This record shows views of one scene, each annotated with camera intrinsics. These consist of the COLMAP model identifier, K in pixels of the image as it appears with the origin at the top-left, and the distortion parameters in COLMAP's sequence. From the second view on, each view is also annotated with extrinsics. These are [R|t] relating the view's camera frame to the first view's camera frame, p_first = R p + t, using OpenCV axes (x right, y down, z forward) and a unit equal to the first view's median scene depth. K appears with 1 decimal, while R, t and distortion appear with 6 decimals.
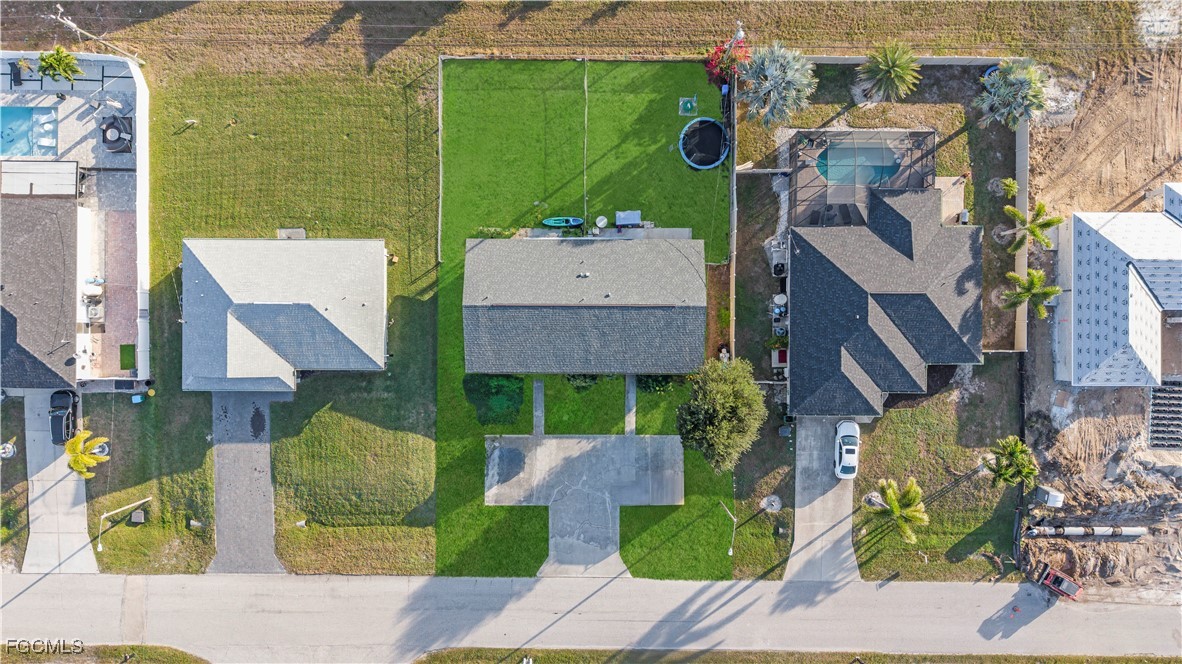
lens RADIAL K [[781.2, 0, 589.6], [0, 781.2, 341.4], [0, 0, 1]] dist [0.057470, -0.082210]
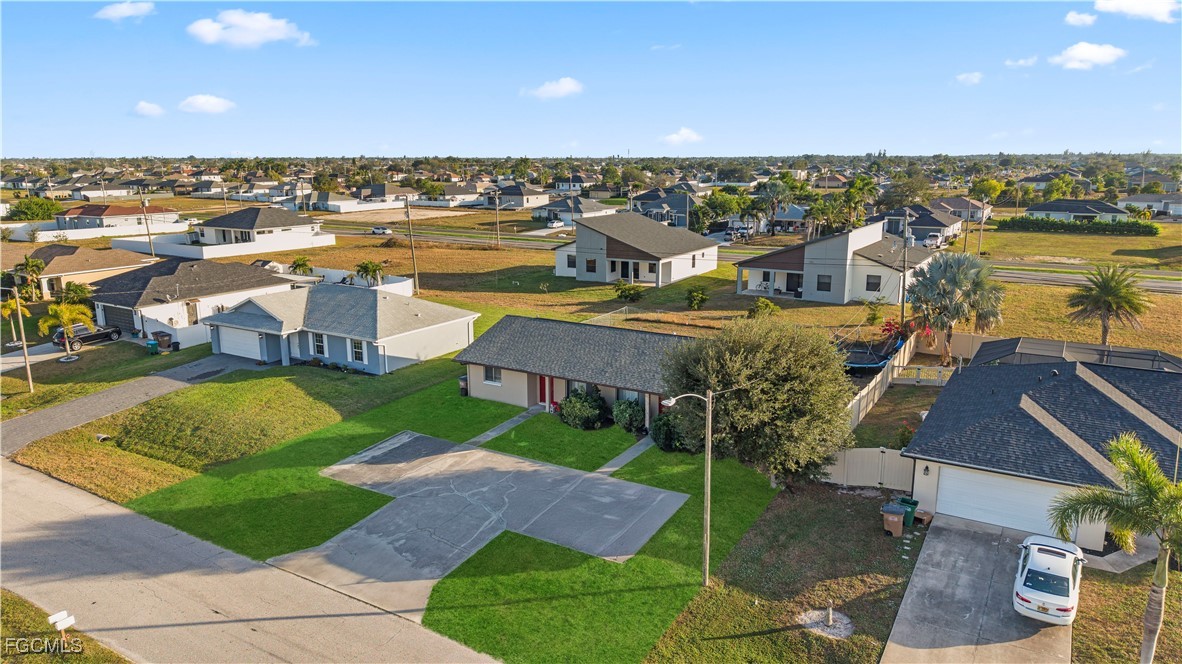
lens RADIAL K [[781.2, 0, 589.6], [0, 781.2, 341.4], [0, 0, 1]] dist [0.057470, -0.082210]
pose [[0.855574, 0.117574, -0.504151, 0.310703], [-0.517674, 0.198914, -0.832134, 0.559452], [0.002445, 0.972939, 0.231051, 0.777577]]
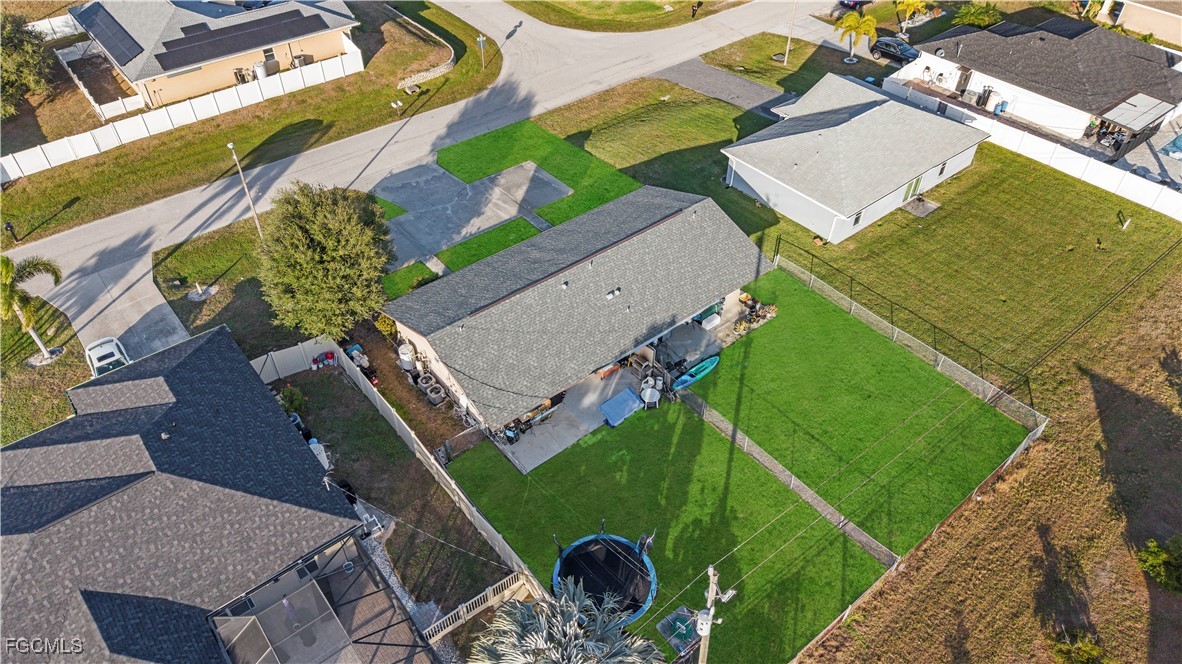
lens RADIAL K [[781.2, 0, 589.6], [0, 781.2, 341.4], [0, 0, 1]] dist [0.057470, -0.082210]
pose [[-0.772530, 0.436004, -0.461625, 0.309192], [-0.634977, -0.531935, 0.560223, -0.434284], [-0.001295, 0.725910, 0.687788, 0.544031]]
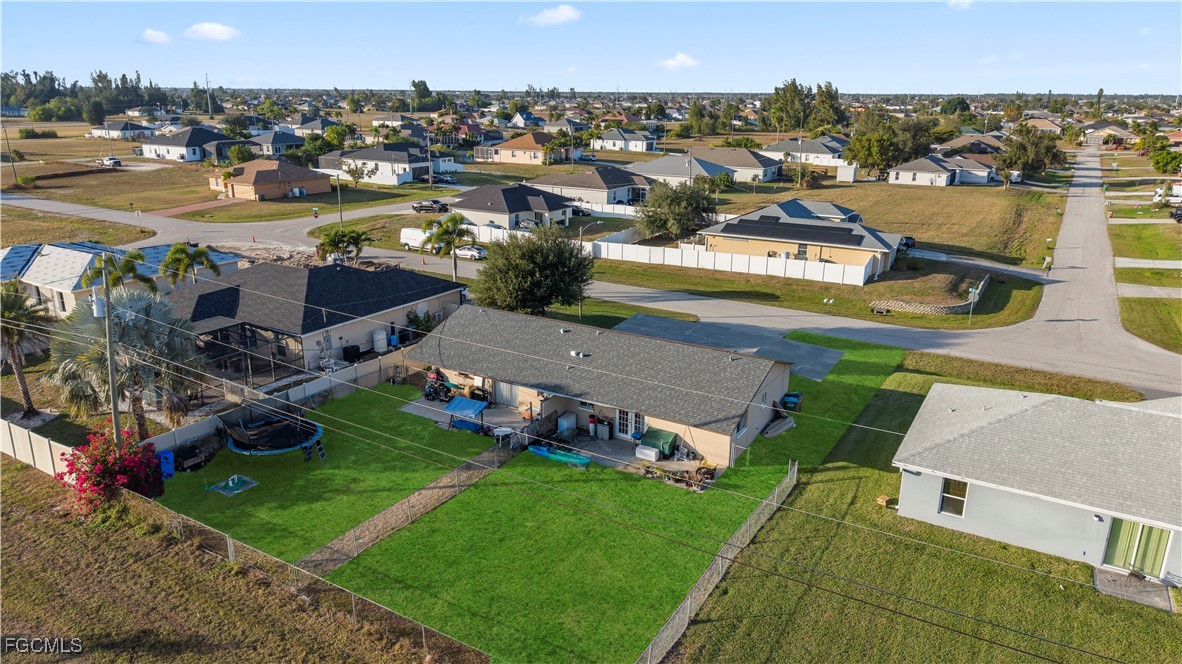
lens RADIAL K [[781.2, 0, 589.6], [0, 781.2, 341.4], [0, 0, 1]] dist [0.057470, -0.082210]
pose [[-0.859696, -0.160869, 0.484813, -0.308800], [0.510748, -0.256555, 0.820558, -0.577047], [-0.007621, 0.953048, 0.302723, 0.744865]]
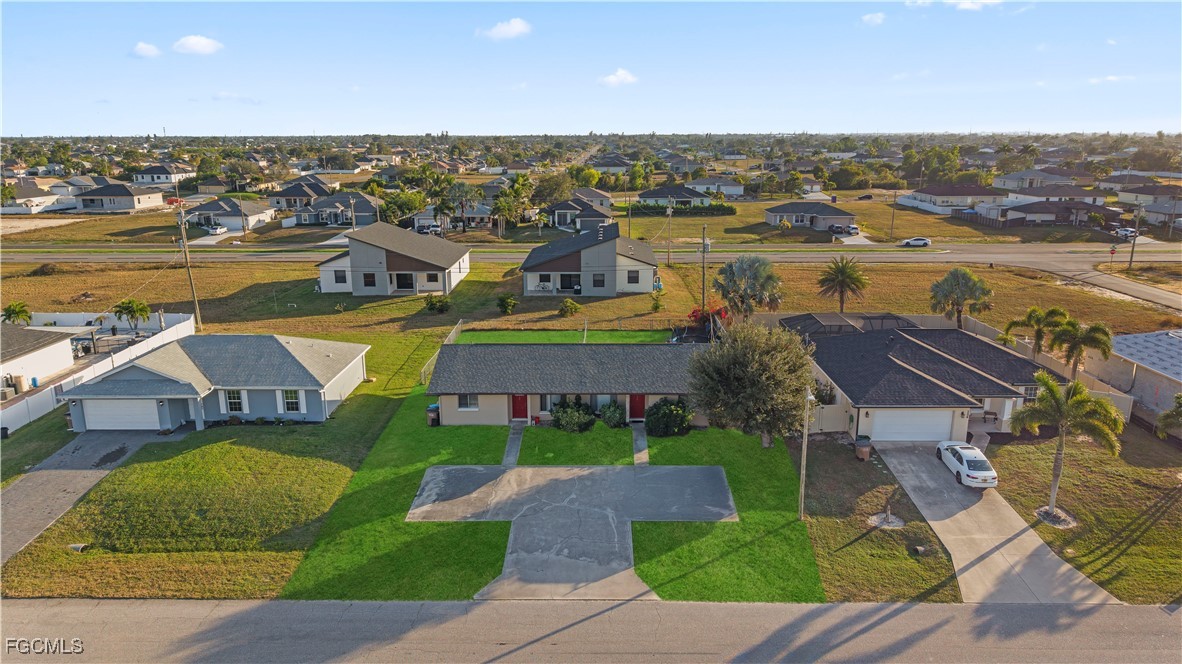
lens RADIAL K [[781.2, 0, 589.6], [0, 781.2, 341.4], [0, 0, 1]] dist [0.057470, -0.082210]
pose [[0.999950, 0.001222, -0.009963, 0.012818], [-0.009944, 0.256250, -0.966559, 0.751543], [0.001372, 0.966610, 0.256249, 0.715382]]
